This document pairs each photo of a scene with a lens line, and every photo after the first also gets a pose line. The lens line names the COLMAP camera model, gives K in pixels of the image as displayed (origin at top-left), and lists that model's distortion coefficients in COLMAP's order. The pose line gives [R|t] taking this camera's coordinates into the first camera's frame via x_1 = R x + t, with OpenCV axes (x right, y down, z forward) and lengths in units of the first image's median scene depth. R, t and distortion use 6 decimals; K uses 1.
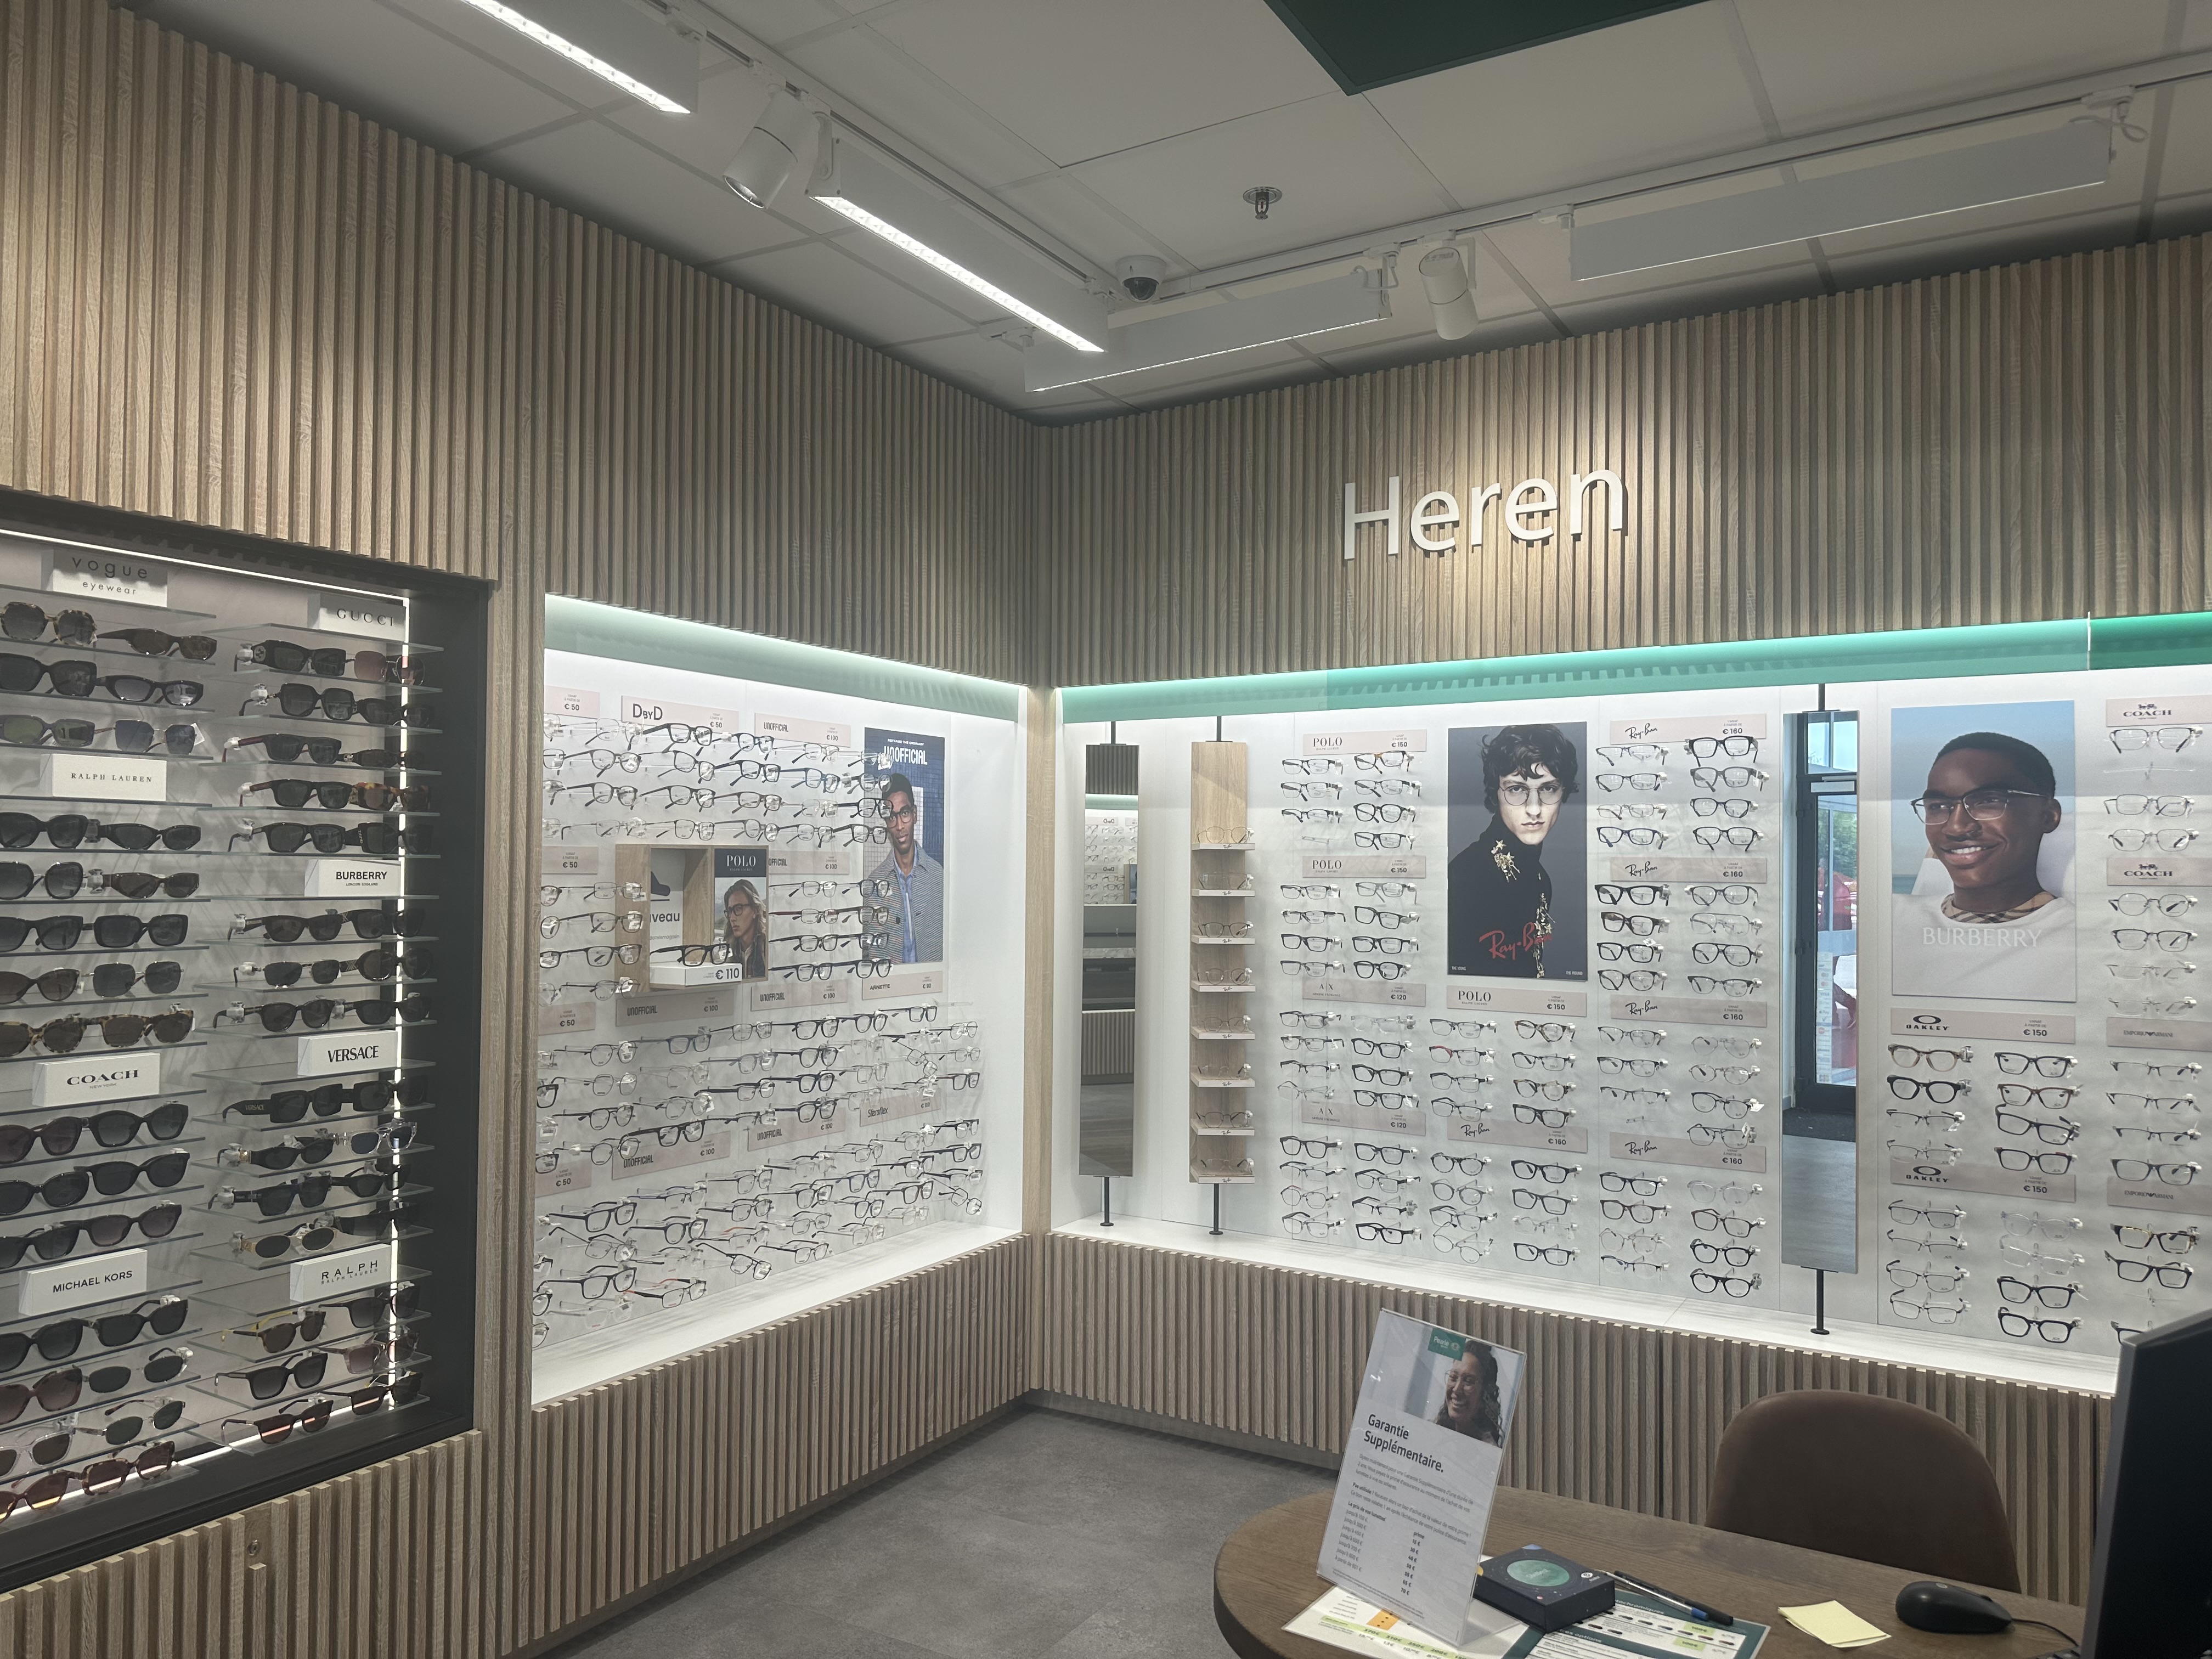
lens RADIAL K [[1570.4, 0, 1123.0], [0, 1570.4, 845.5], [0, 0, 1]] dist [0.046408, -0.047014]
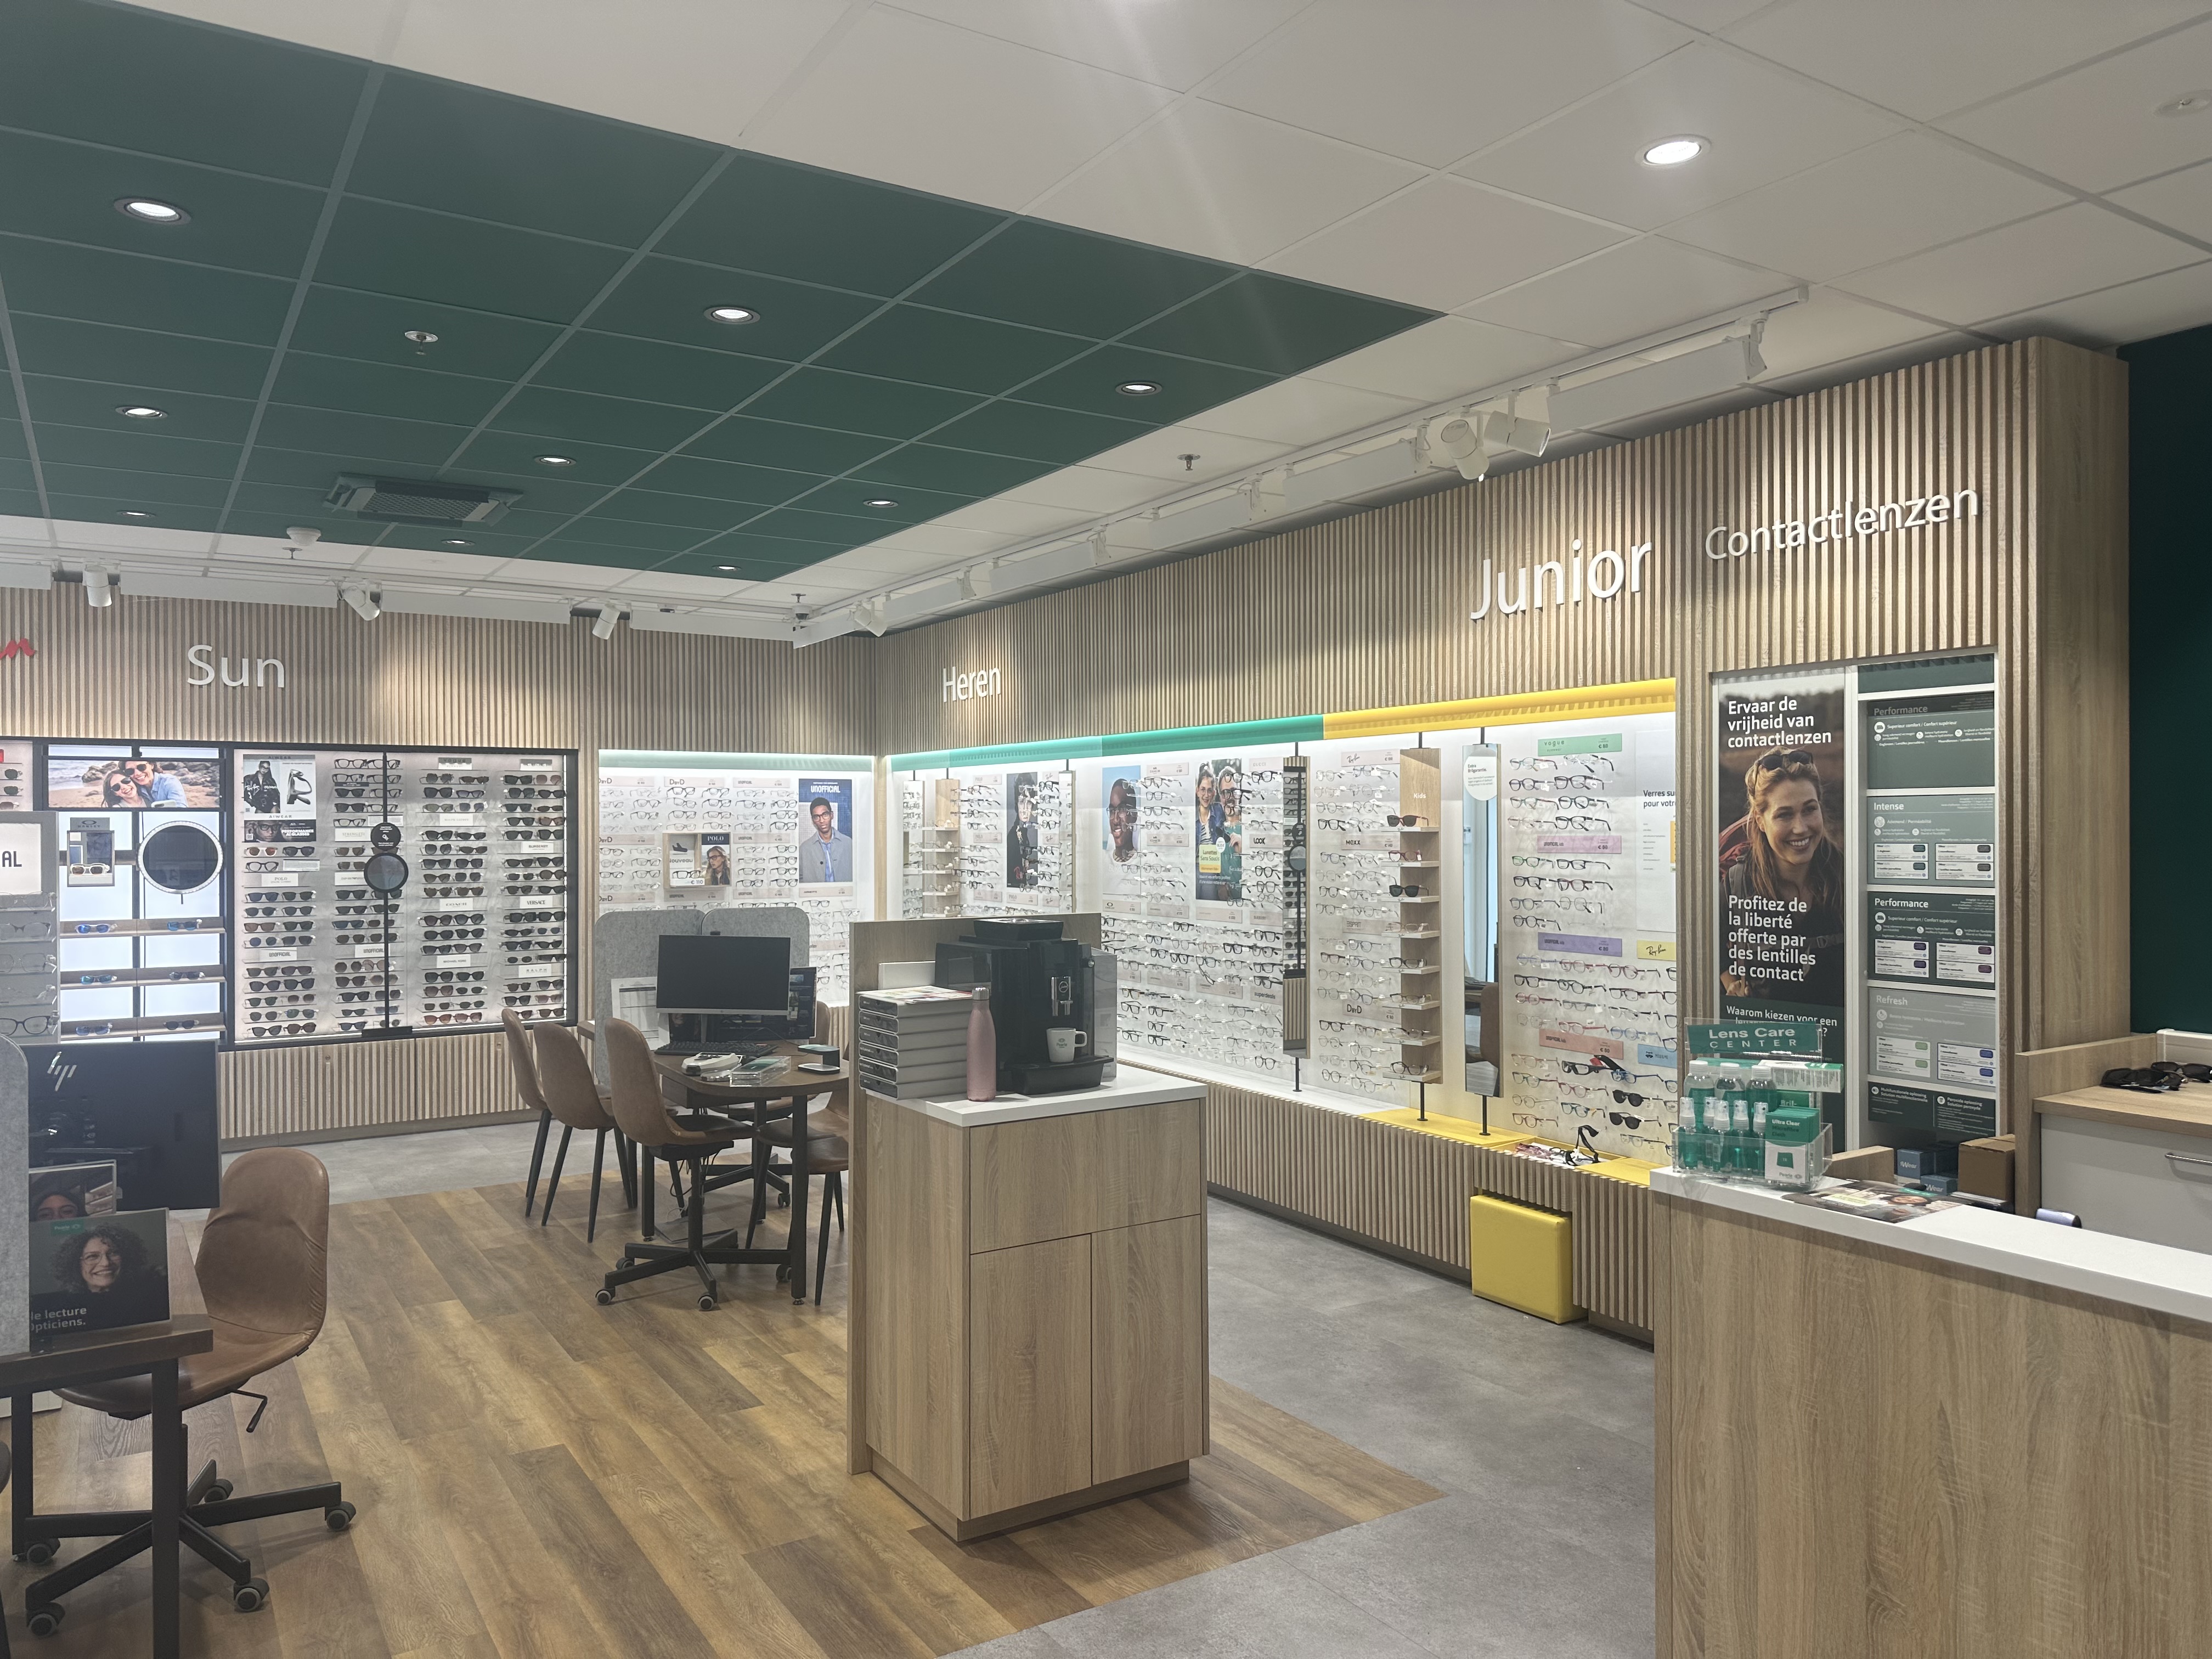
lens RADIAL K [[1570.4, 0, 1095.3], [0, 1570.4, 826.4], [0, 0, 1]] dist [0.046408, -0.047014]
pose [[0.887414, -0.012088, -0.460814, 1.575883], [0.018449, 0.999787, 0.009301, -0.024473], [0.460603, -0.016756, 0.887448, -1.031233]]
